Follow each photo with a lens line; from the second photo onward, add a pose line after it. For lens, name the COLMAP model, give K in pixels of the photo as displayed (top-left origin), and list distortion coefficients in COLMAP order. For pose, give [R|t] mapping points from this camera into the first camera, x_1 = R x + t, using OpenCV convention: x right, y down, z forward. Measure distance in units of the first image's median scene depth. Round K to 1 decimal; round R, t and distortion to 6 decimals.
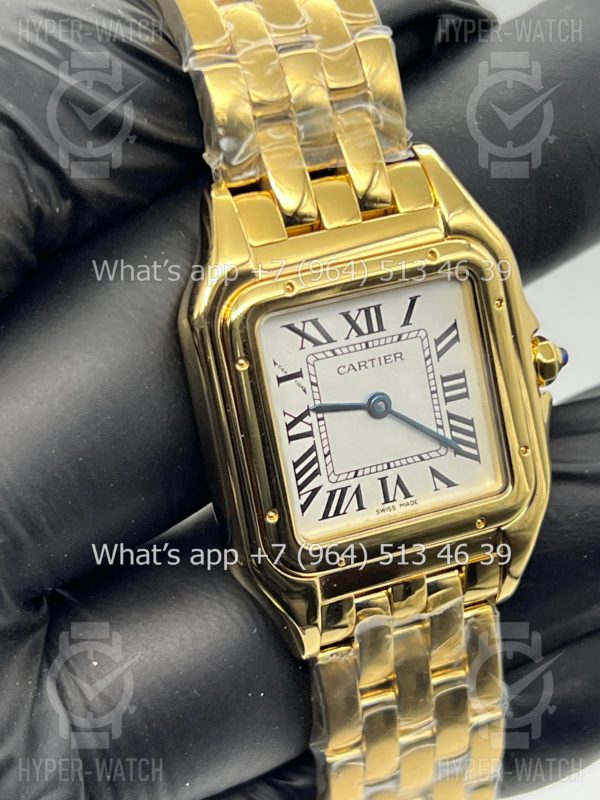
lens RADIAL K [[1863.6, 0, 300.0], [0, 1863.6, 400.0], [0, 0, 1]] dist [0.063095, -0.479677]
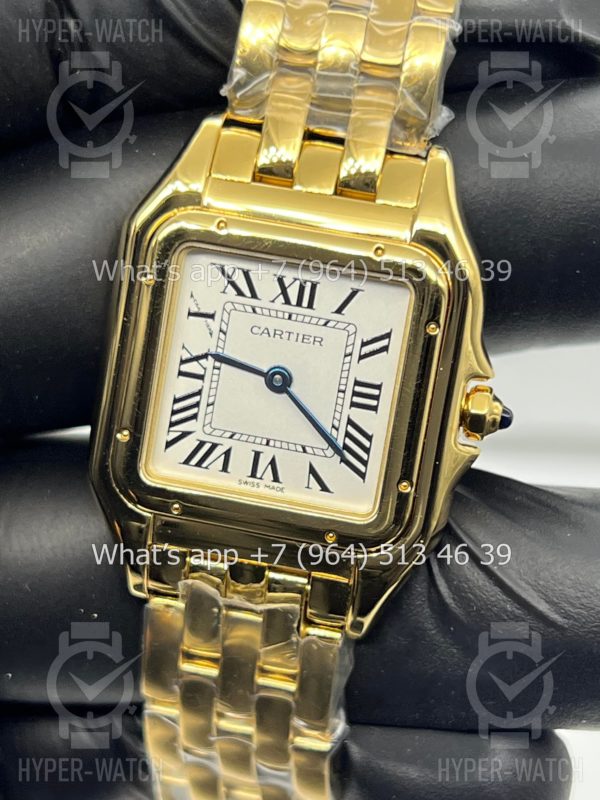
lens RADIAL K [[1863.6, 0, 300.0], [0, 1863.6, 400.0], [0, 0, 1]] dist [0.063095, -0.479677]
pose [[0.824688, 0.370974, -0.426928, 0.467401], [-0.390124, 0.919637, 0.045512, -0.035449], [0.409502, 0.129022, 0.903140, 0.134486]]
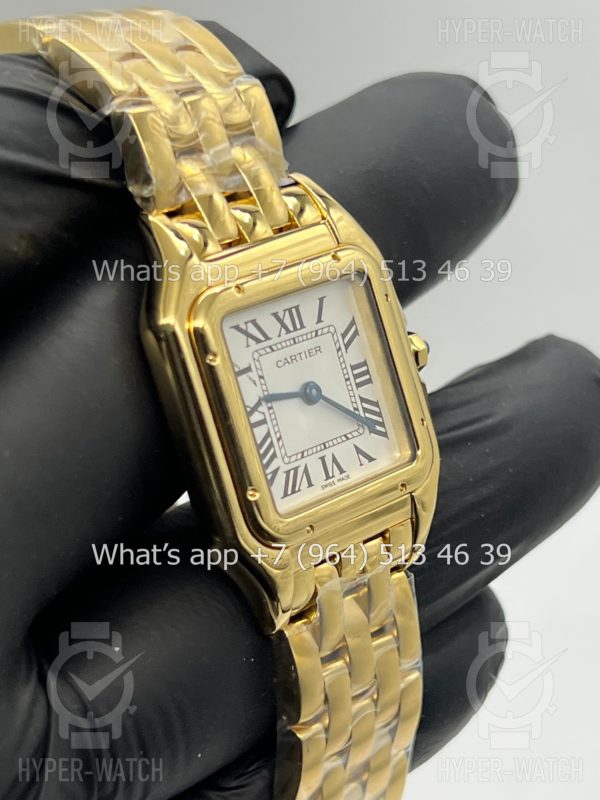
lens RADIAL K [[1863.6, 0, 300.0], [0, 1863.6, 400.0], [0, 0, 1]] dist [0.063095, -0.479677]
pose [[0.920338, -0.110593, 0.375162, -0.388298], [0.166536, 0.978702, -0.120035, 0.141689], [-0.353897, 0.172951, 0.919155, -0.035479]]
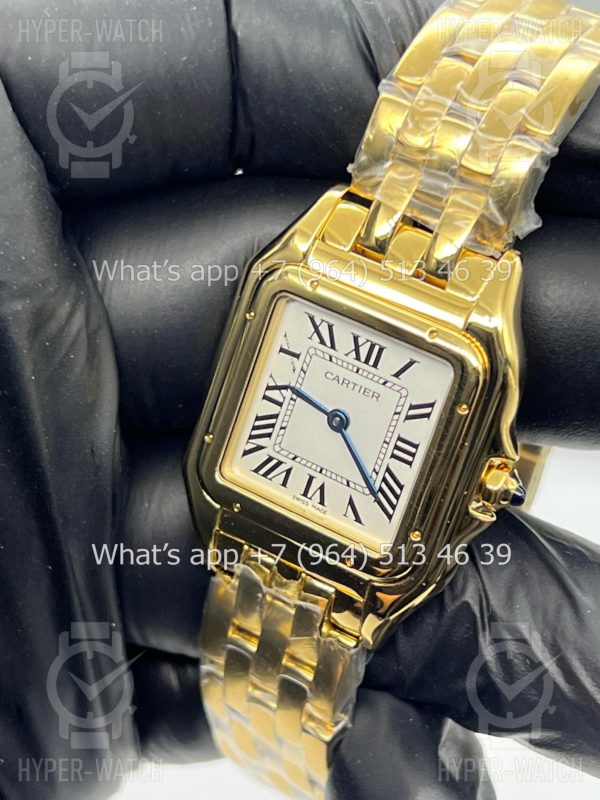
lens RADIAL K [[1863.6, 0, 300.0], [0, 1863.6, 400.0], [0, 0, 1]] dist [0.063095, -0.479677]
pose [[0.582249, 0.551326, -0.597517, 0.699085], [-0.534554, 0.813353, 0.229582, -0.255030], [0.612567, 0.185731, 0.768288, 0.112498]]
